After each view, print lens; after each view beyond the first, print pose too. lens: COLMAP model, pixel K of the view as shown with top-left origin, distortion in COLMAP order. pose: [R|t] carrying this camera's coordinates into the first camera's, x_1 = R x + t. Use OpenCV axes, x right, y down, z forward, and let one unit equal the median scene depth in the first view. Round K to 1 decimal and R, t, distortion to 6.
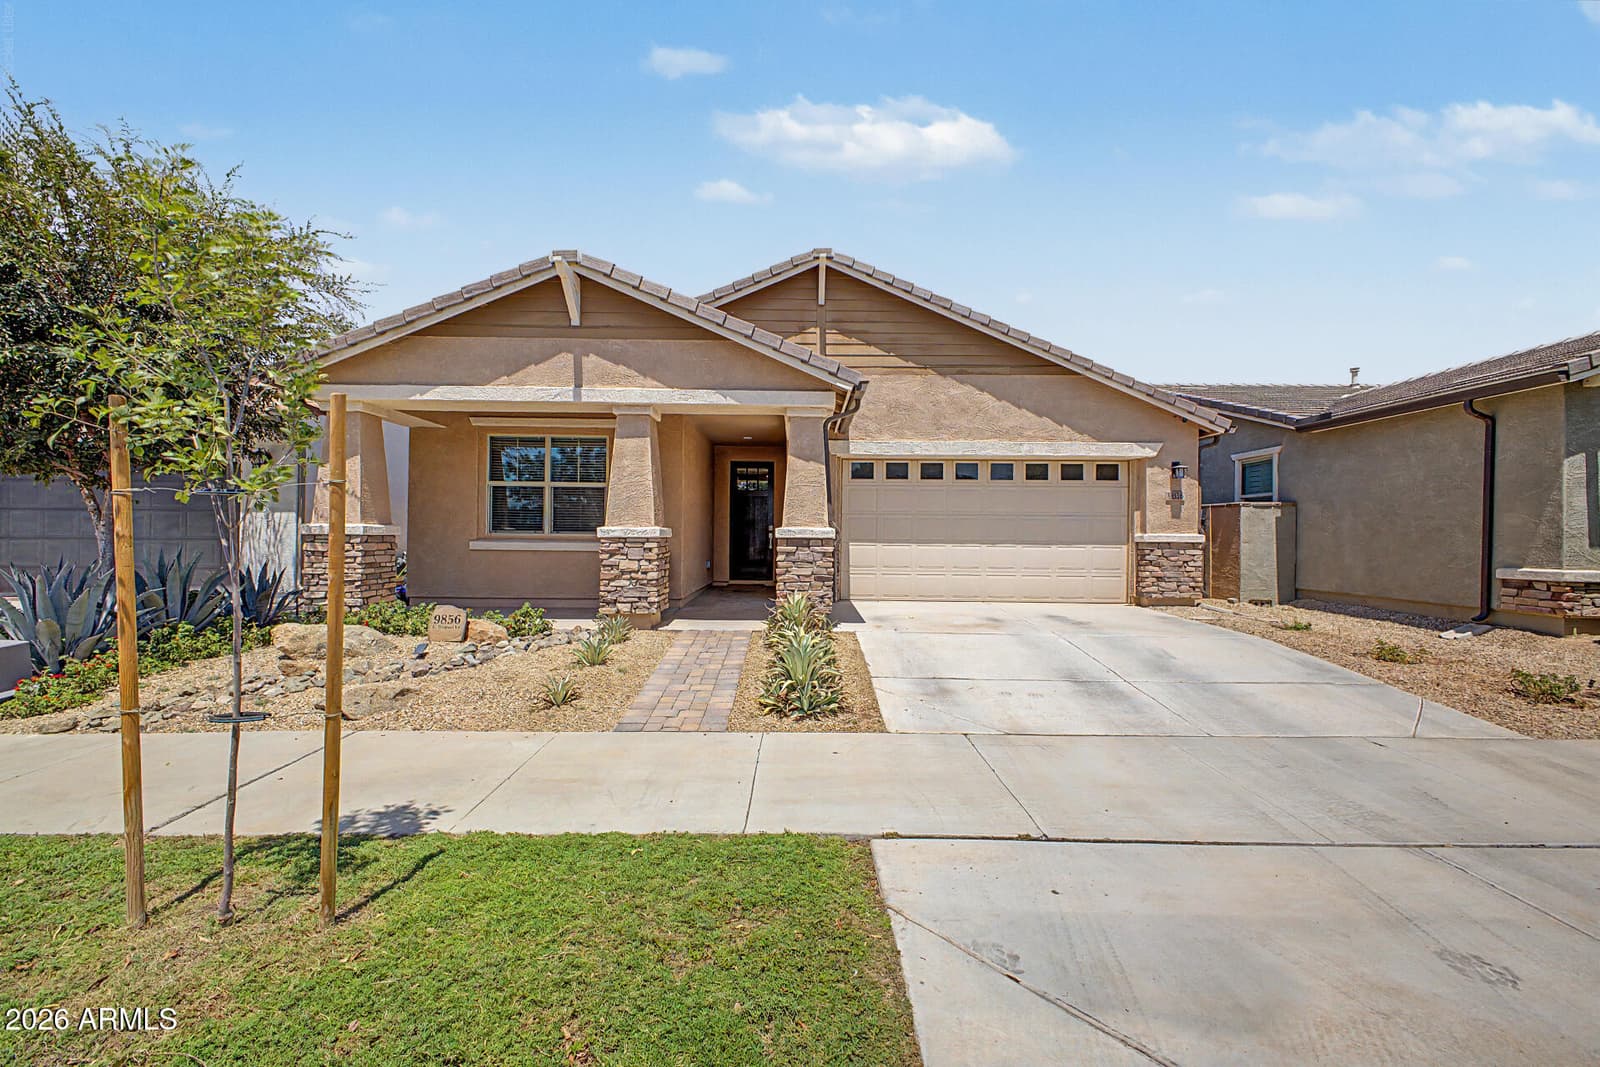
lens RADIAL K [[630.2, 0, 799.8], [0, 630.2, 530.0], [0, 0, 1]] dist [0.012258, -0.000996]
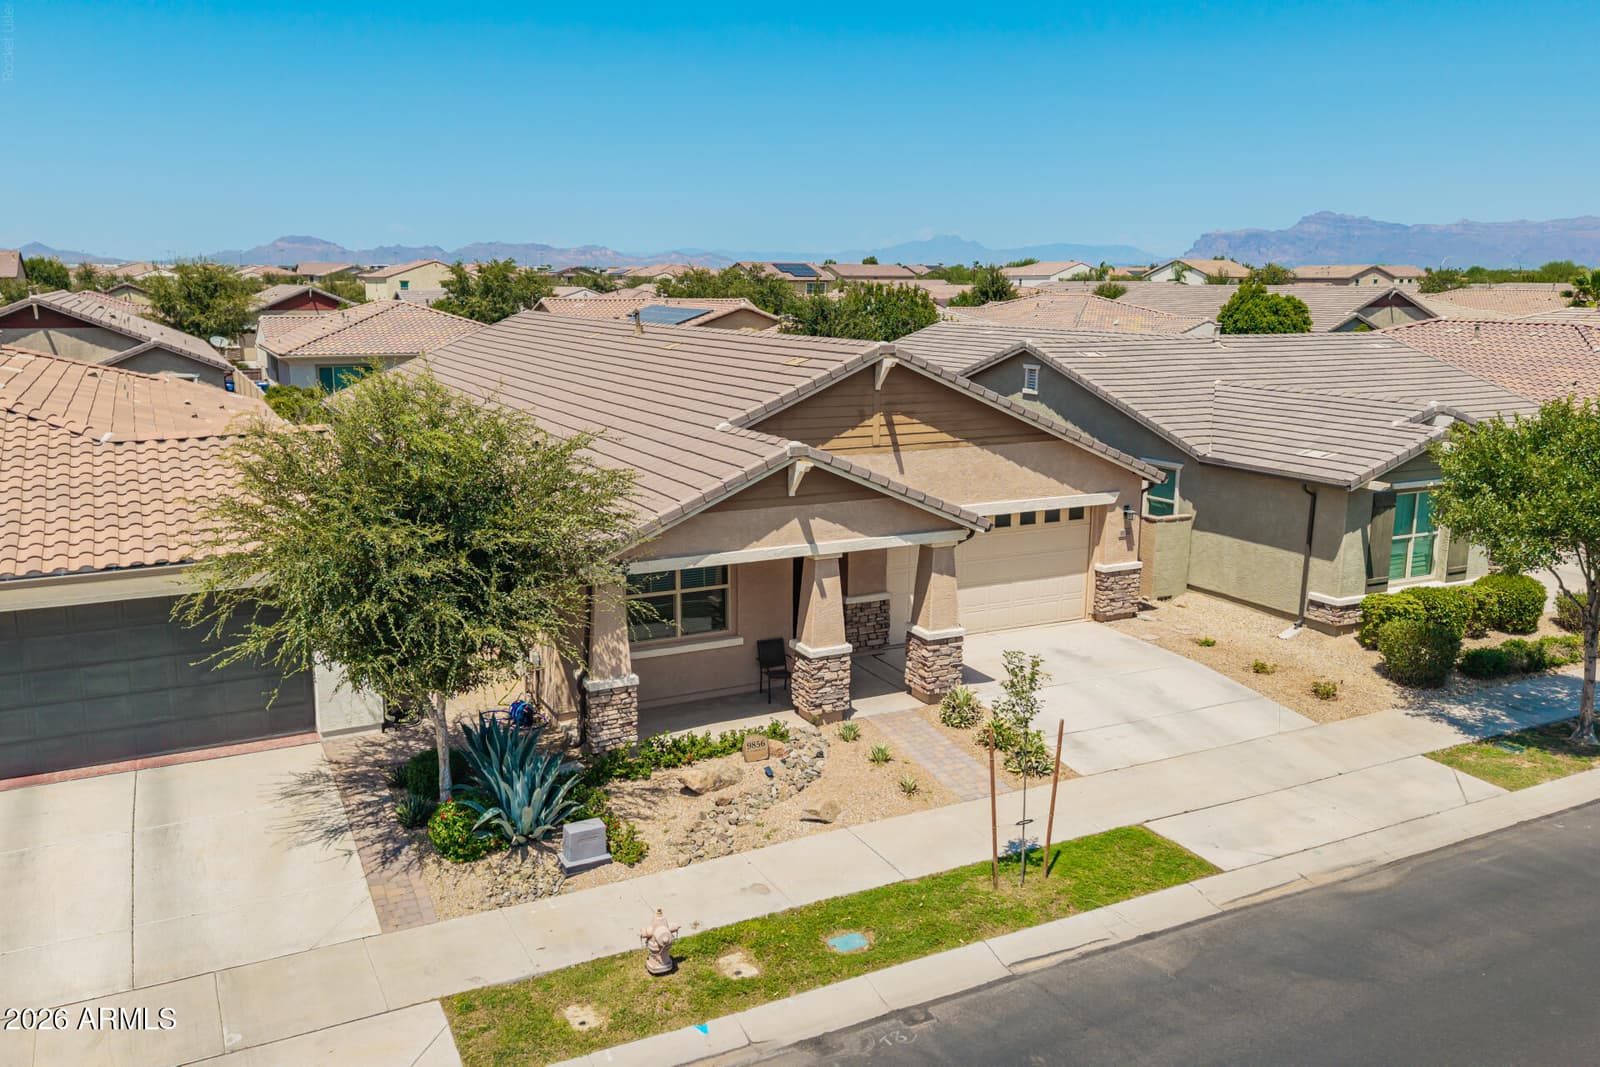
lens RADIAL K [[1260.3, 0, 804.2], [0, 1260.3, 530.5], [0, 0, 1]] dist [0.073463, -0.115445]
pose [[0.890256, -0.092749, 0.445916, -1.434860], [0.001360, 0.979583, 0.201035, -0.751217], [-0.455458, -0.178366, 0.872206, -1.167935]]
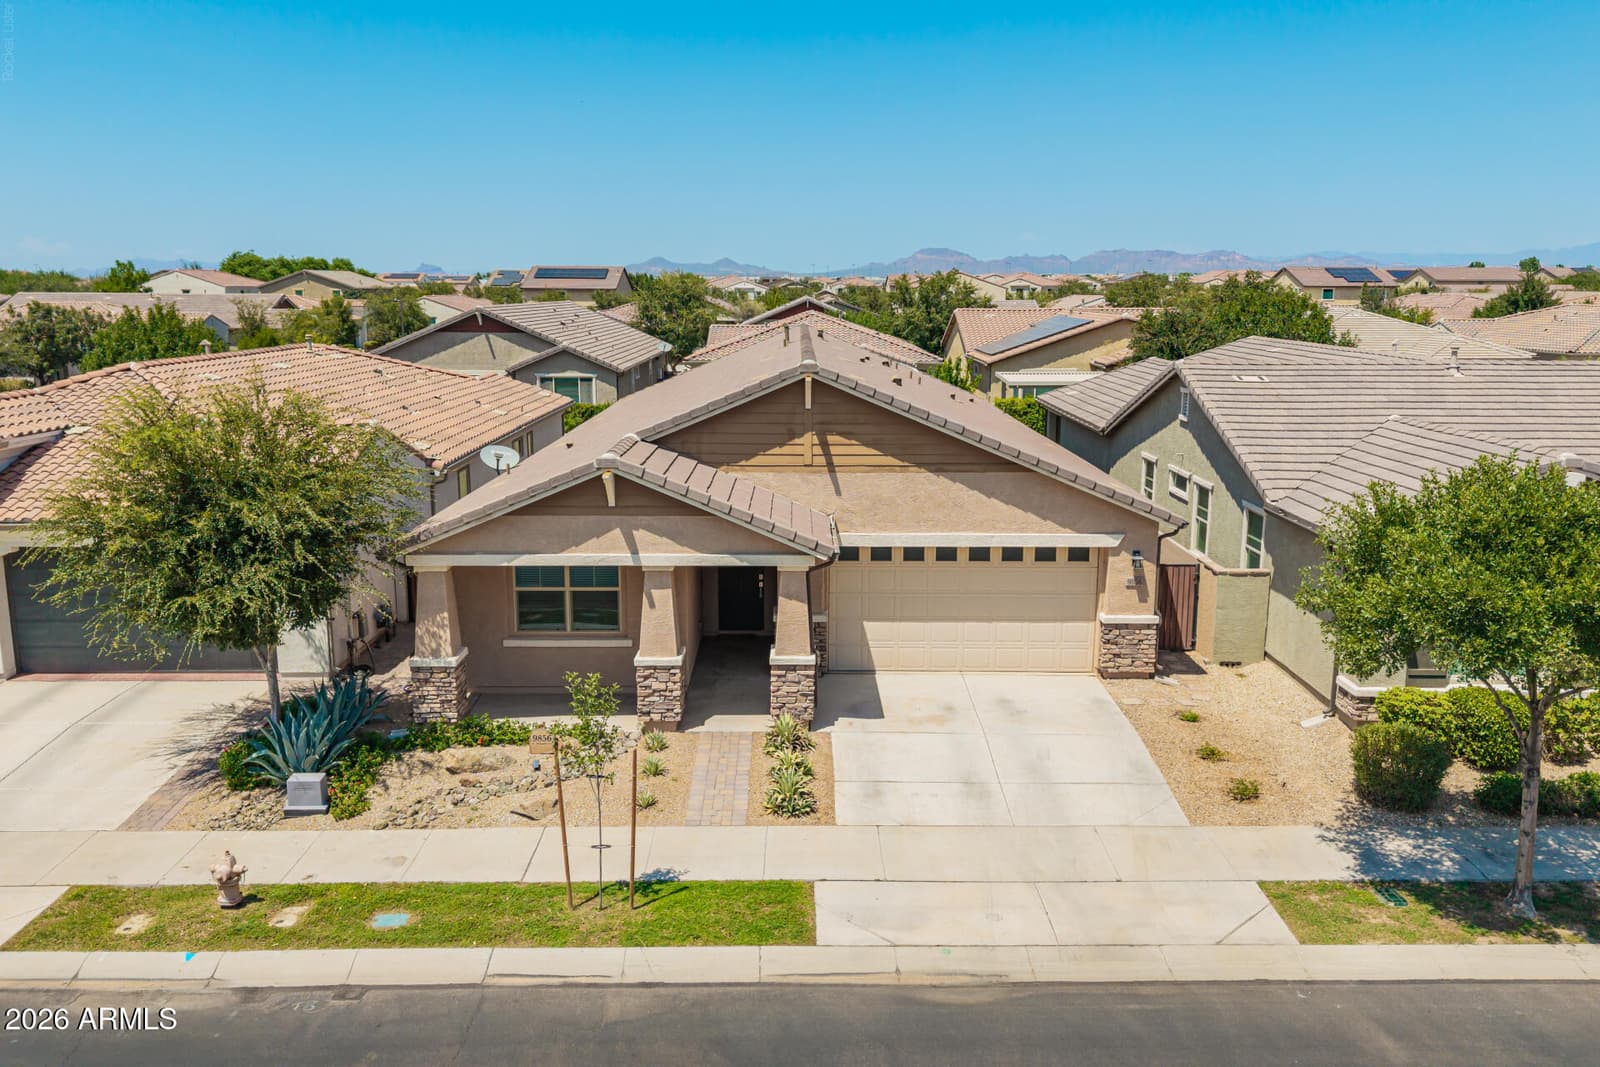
lens RADIAL K [[1260.3, 0, 802.1], [0, 1260.3, 533.6], [0, 0, 1]] dist [0.073463, -0.115445]
pose [[0.999976, -0.006862, 0.000029, 0.030442], [0.006723, 0.980542, 0.196195, -0.767547], [-0.001375, -0.196190, 0.980565, -1.516184]]
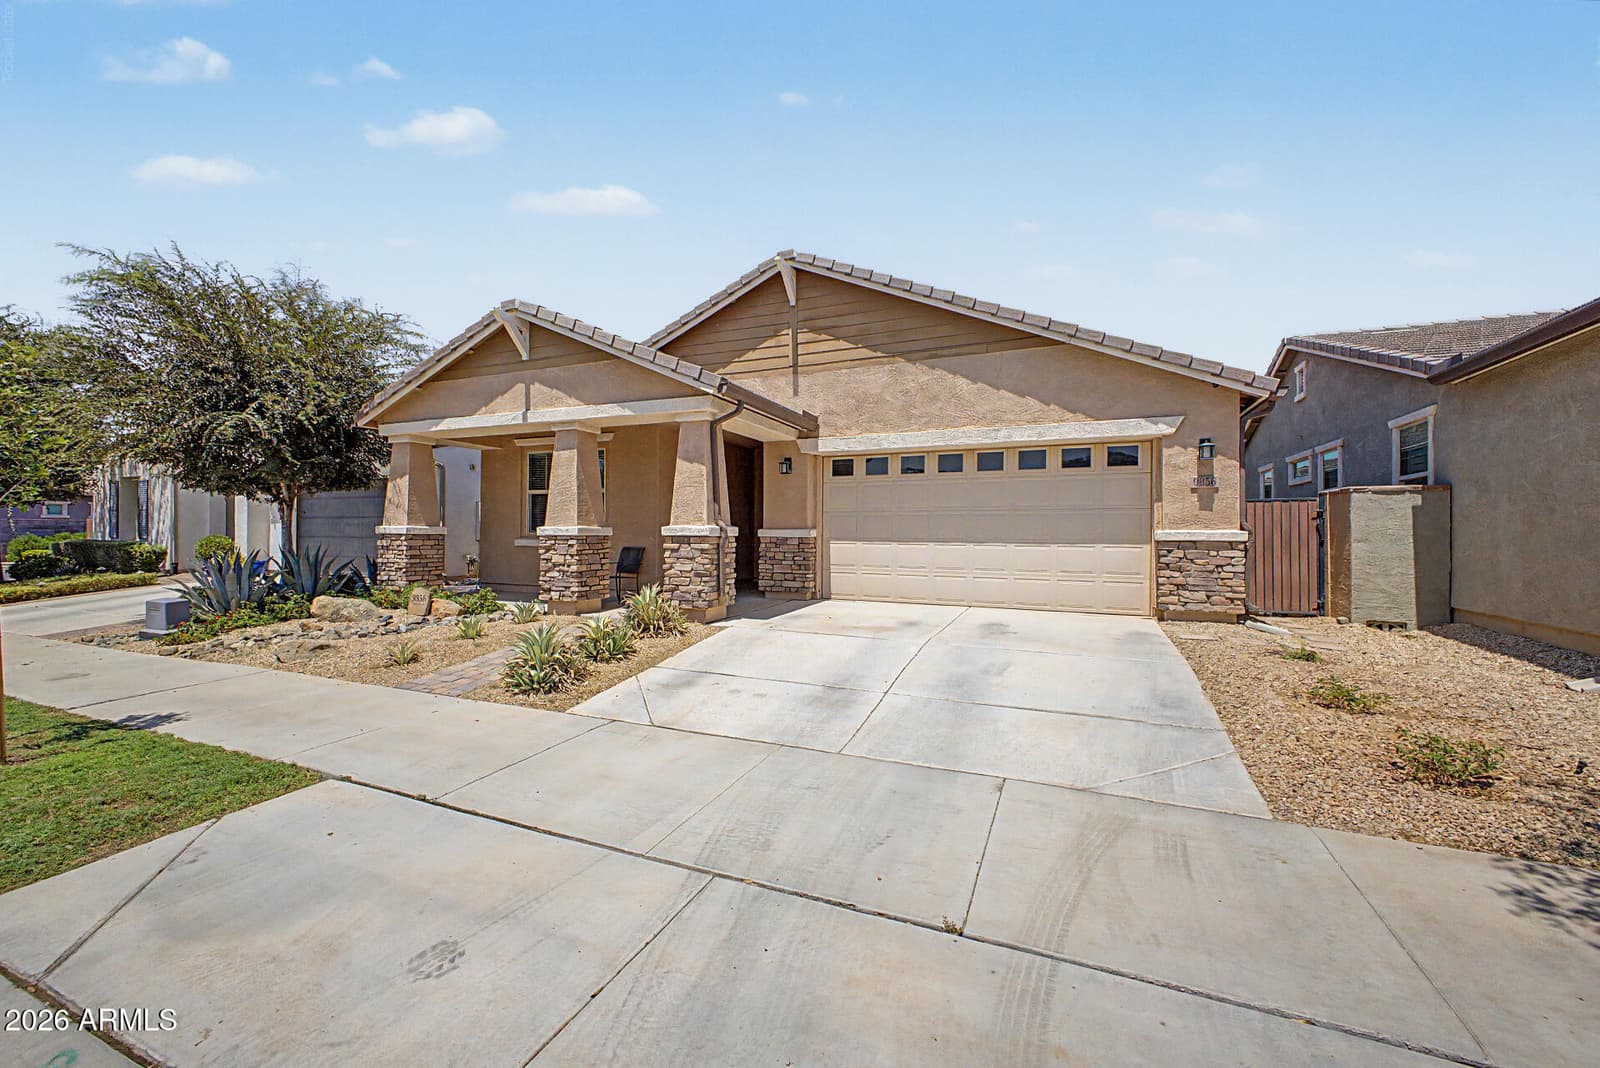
lens RADIAL K [[630.2, 0, 799.3], [0, 630.2, 535.0], [0, 0, 1]] dist [0.012258, -0.000996]
pose [[0.915773, -0.002810, -0.401686, 0.608059], [0.005295, 0.999973, 0.005078, 0.007247], [0.401661, -0.006778, 0.915763, 0.102911]]
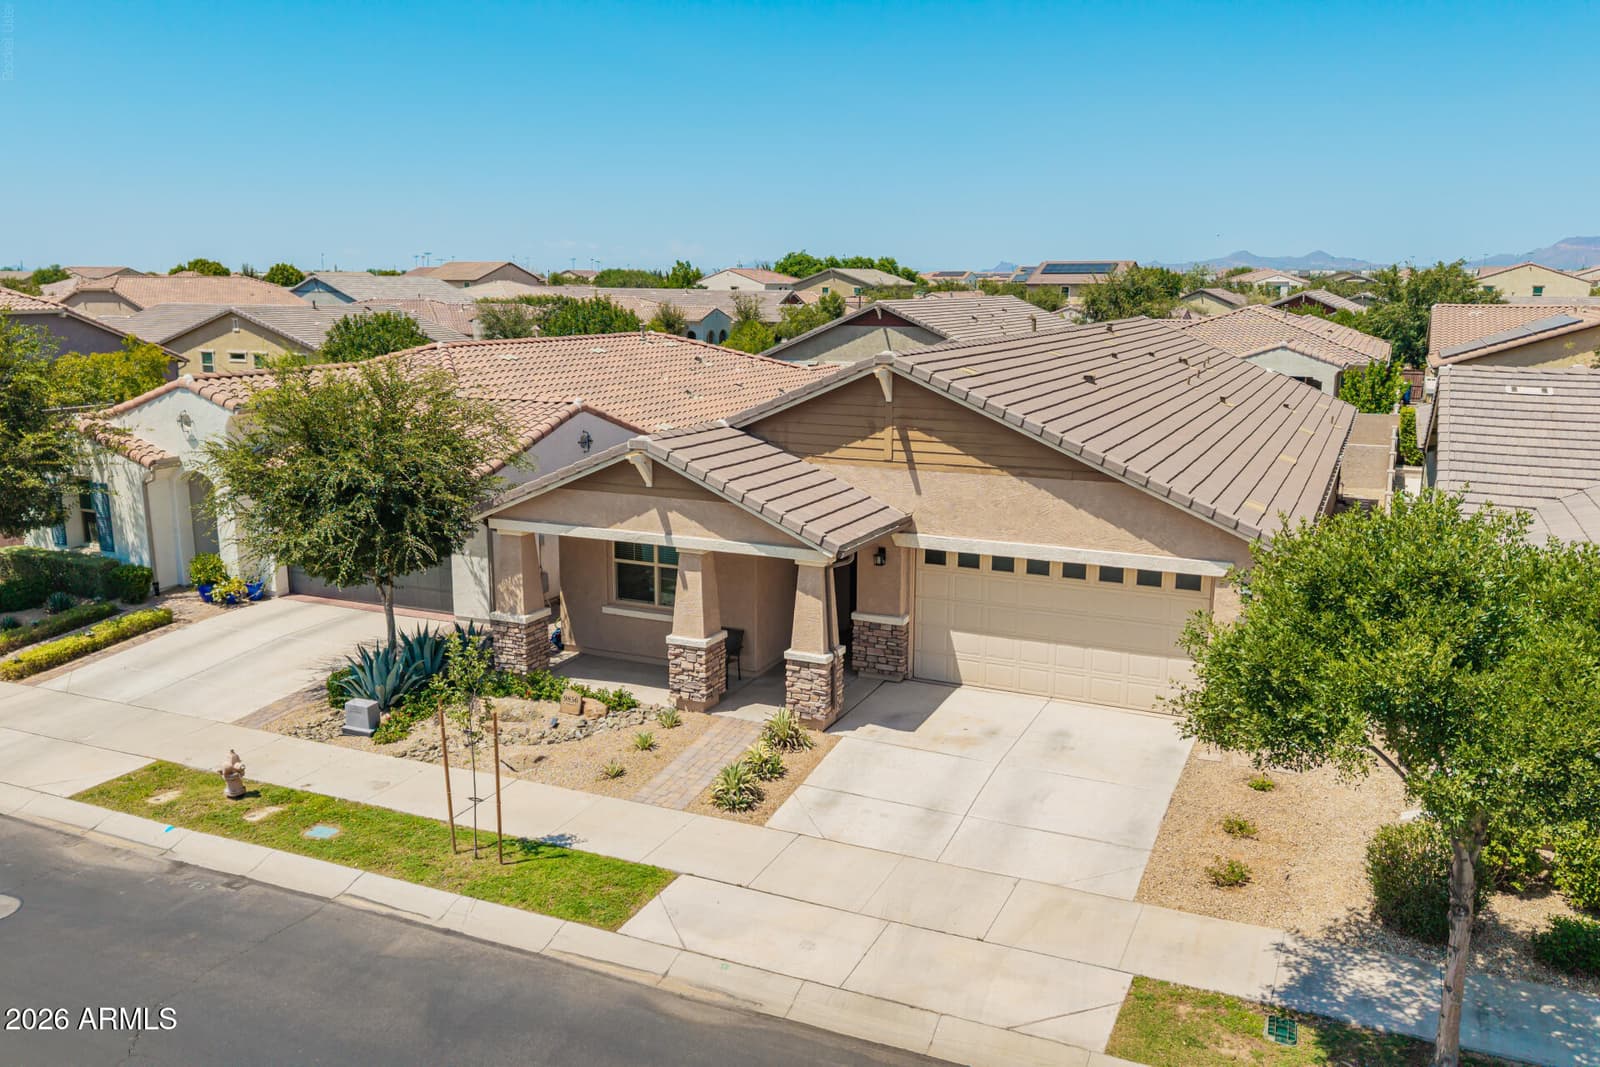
lens RADIAL K [[1260.3, 0, 798.4], [0, 1260.3, 524.6], [0, 0, 1]] dist [0.073463, -0.115445]
pose [[0.905606, 0.073231, -0.417750, 1.042890], [0.007713, 0.981974, 0.188860, -0.743538], [0.424050, -0.174255, 0.888717, -1.237633]]
